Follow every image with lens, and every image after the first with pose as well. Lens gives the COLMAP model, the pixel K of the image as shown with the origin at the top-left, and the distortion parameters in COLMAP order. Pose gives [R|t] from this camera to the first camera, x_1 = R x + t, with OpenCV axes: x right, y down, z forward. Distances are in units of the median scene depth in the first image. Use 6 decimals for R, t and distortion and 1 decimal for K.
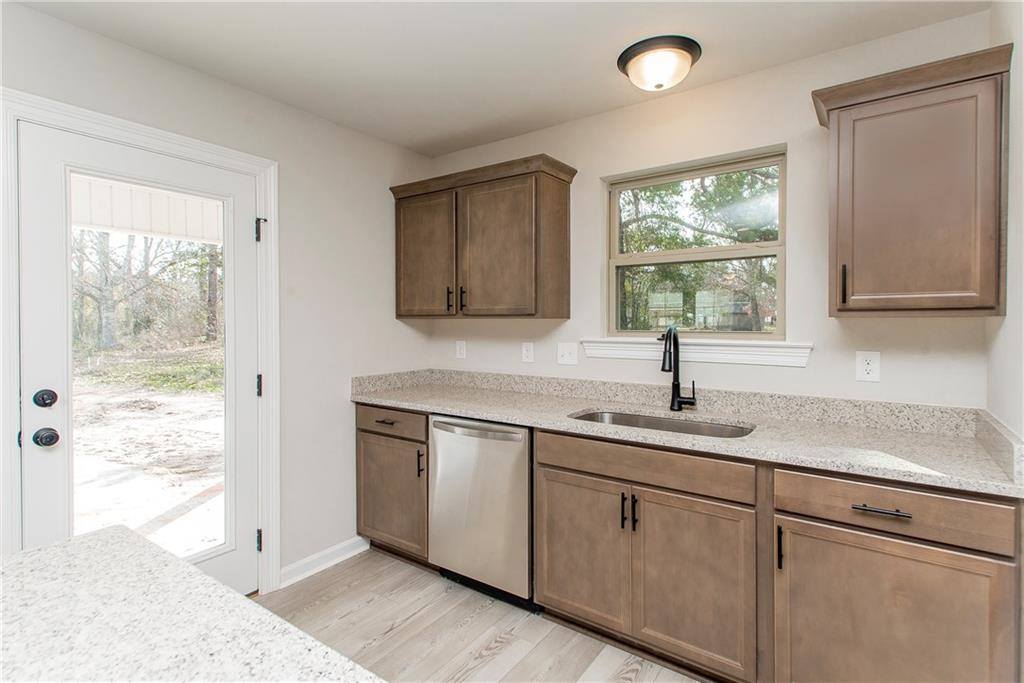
lens RADIAL K [[494.7, 0, 510.6], [0, 494.7, 318.4], [0, 0, 1]] dist [0.015665, -0.008279]
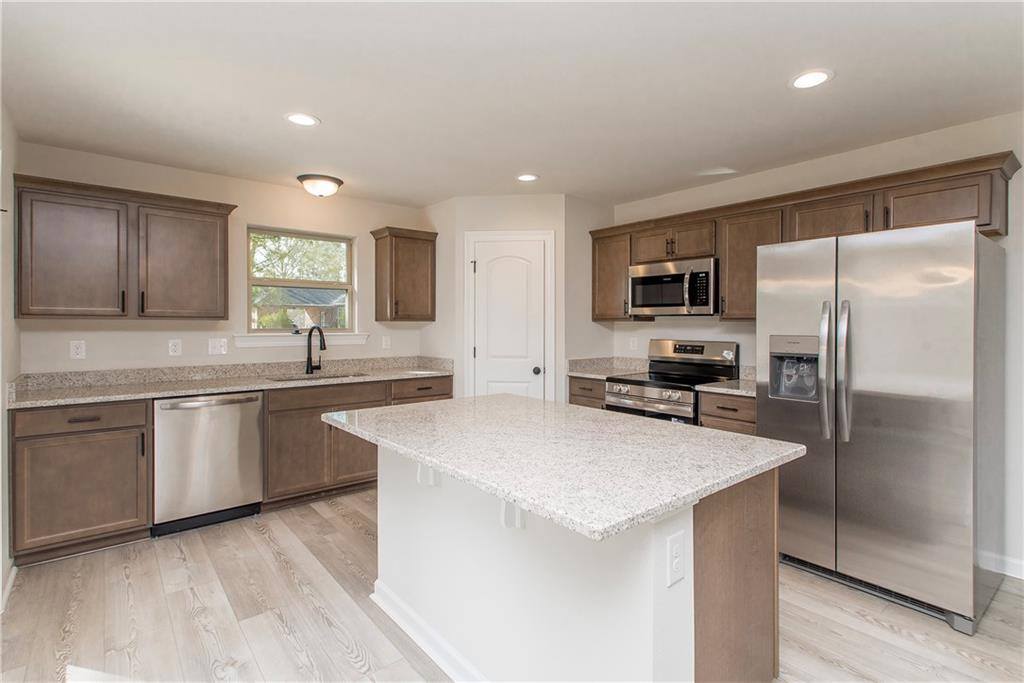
lens RADIAL K [[494.7, 0, 516.3], [0, 494.7, 319.7], [0, 0, 1]] dist [0.015665, -0.008279]
pose [[0.241668, 0.009912, 0.970308, -1.216679], [-0.008511, 0.999931, -0.008095, 0.003235], [-0.970322, -0.006301, 0.241736, -0.135362]]
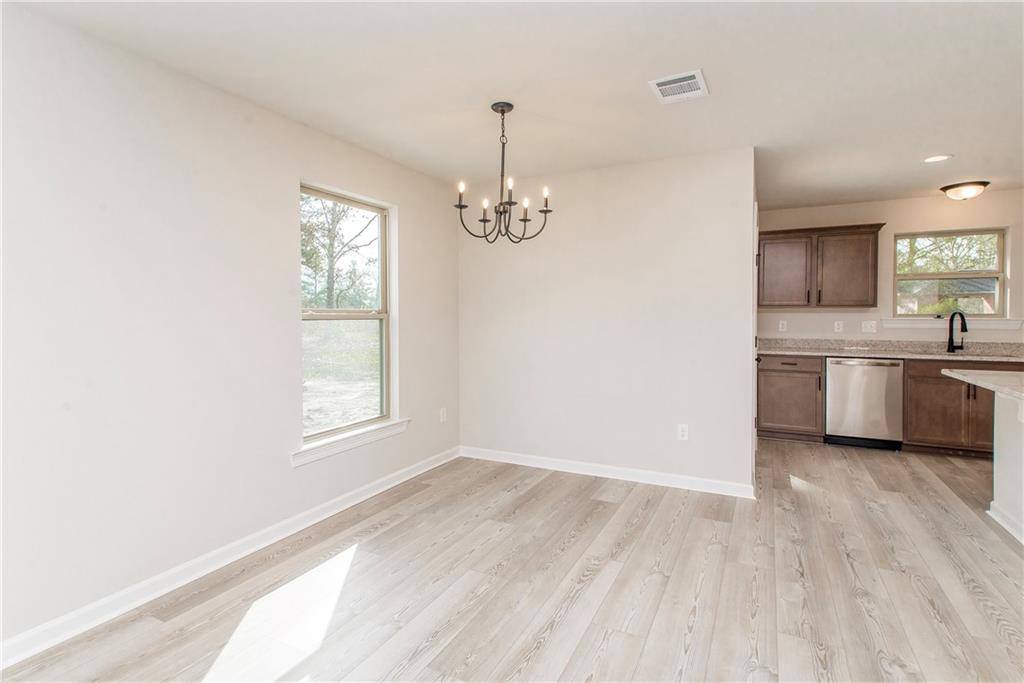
lens RADIAL K [[494.7, 0, 511.9], [0, 494.7, 330.8], [0, 0, 1]] dist [0.015665, -0.008279]
pose [[0.987013, -0.003550, 0.160598, -1.832499], [-0.002362, 0.999327, 0.036609, 0.025347], [-0.160620, -0.036513, 0.986341, -0.759139]]
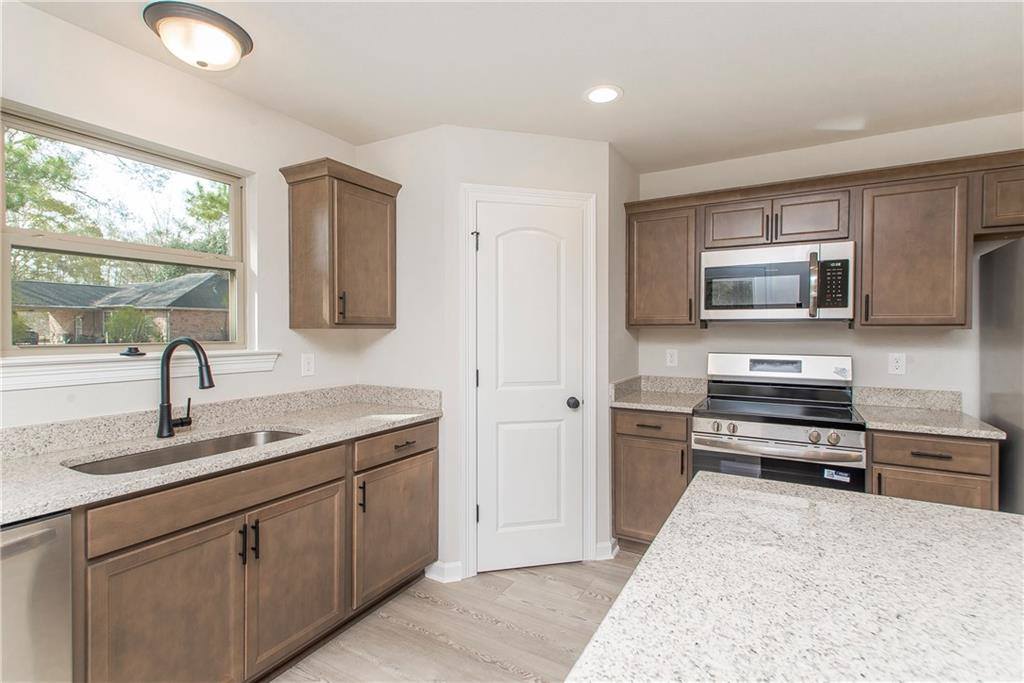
lens RADIAL K [[494.7, 0, 530.8], [0, 494.7, 326.2], [0, 0, 1]] dist [0.015665, -0.008279]
pose [[-0.127081, 0.010602, 0.991836, -0.601844], [-0.006030, 0.999916, -0.011461, 0.002676], [-0.991874, -0.007437, -0.127006, 0.501134]]
